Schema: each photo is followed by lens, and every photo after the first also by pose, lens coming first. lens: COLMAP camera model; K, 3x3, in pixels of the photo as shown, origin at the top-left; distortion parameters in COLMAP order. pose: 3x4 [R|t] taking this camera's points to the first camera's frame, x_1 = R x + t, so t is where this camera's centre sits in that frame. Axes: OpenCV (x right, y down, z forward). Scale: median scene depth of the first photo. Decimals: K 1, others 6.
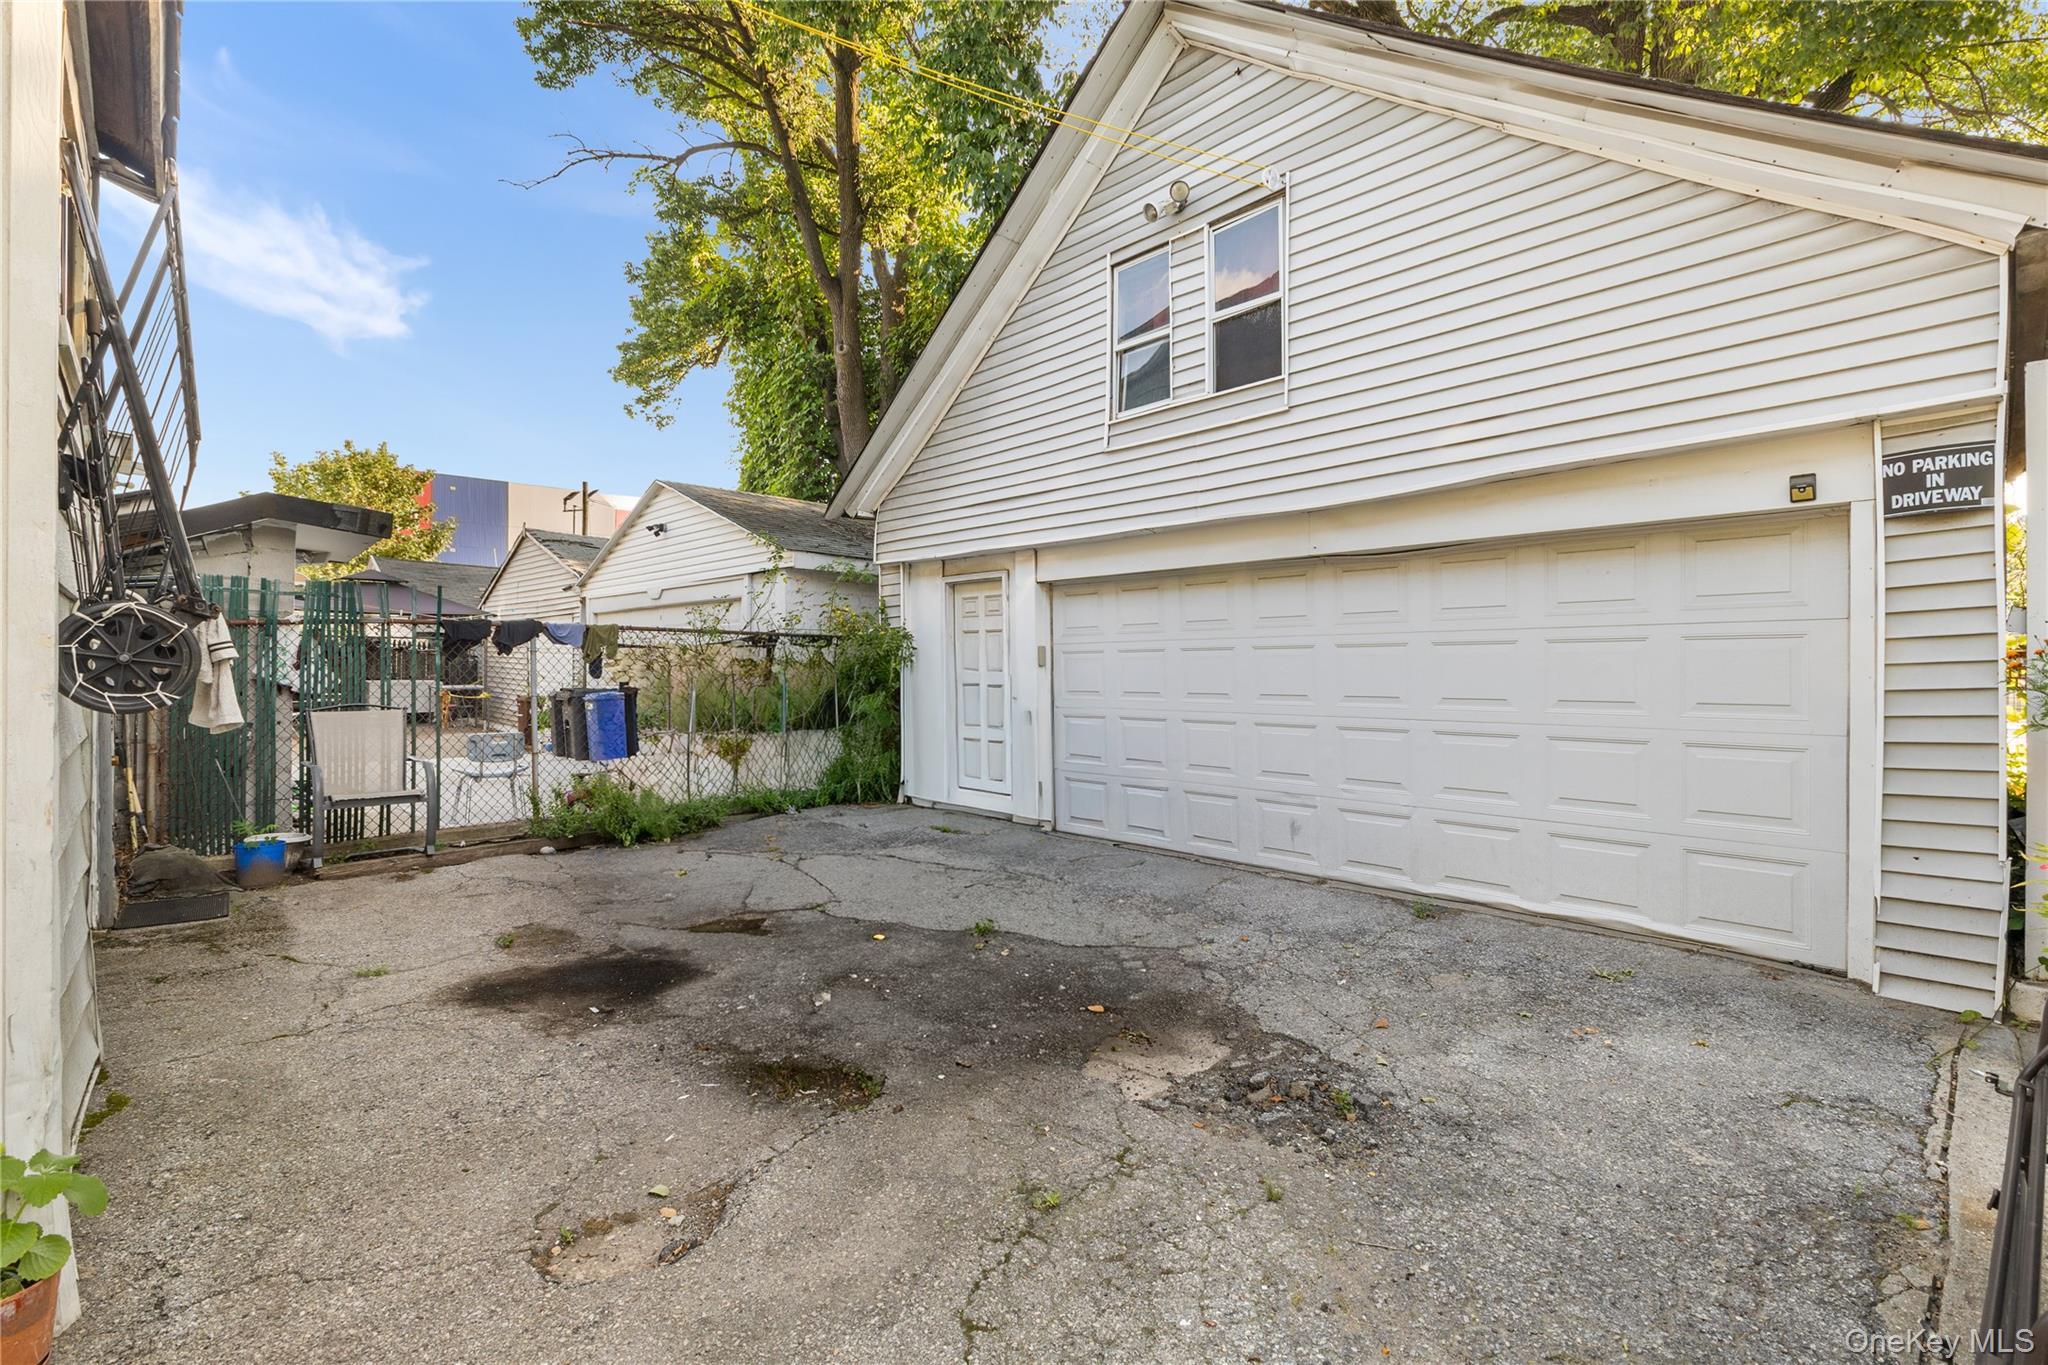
lens RADIAL K [[932.1, 0, 1024.0], [0, 932.1, 682.5], [0, 0, 1]] dist [-0.002401, 0.001032]
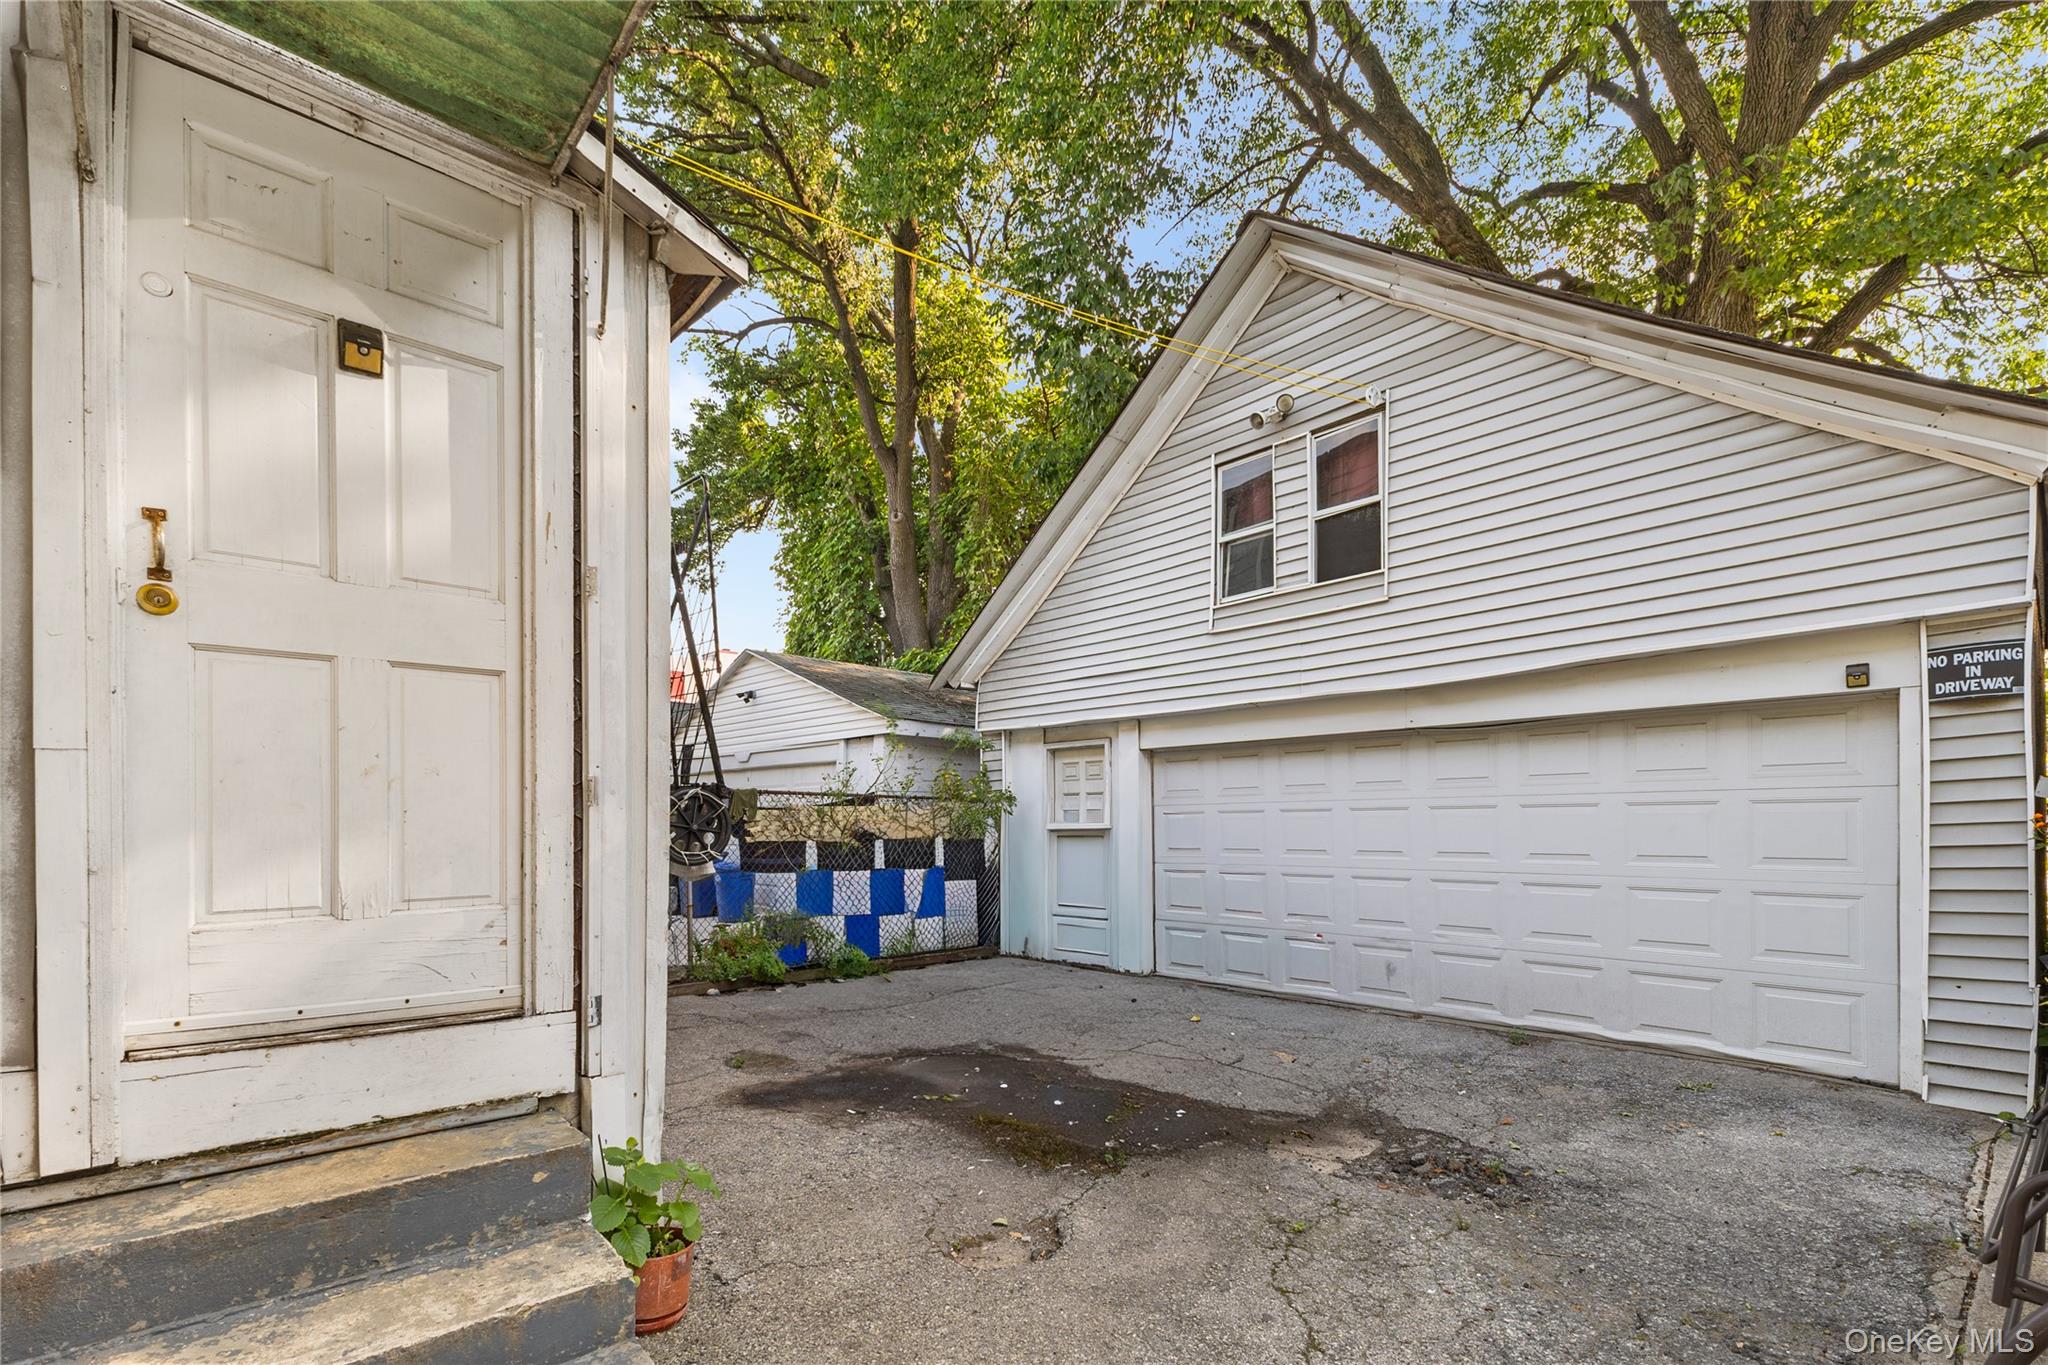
lens RADIAL K [[940.5, 0, 1030.0], [0, 940.5, 836.7], [0, 0, 1]] dist [0.015945, -0.000787]
pose [[0.999938, -0.002914, -0.010738, -0.157424], [0.002888, 0.999993, -0.002461, -0.003206], [0.010746, 0.002430, 0.999939, -0.170826]]
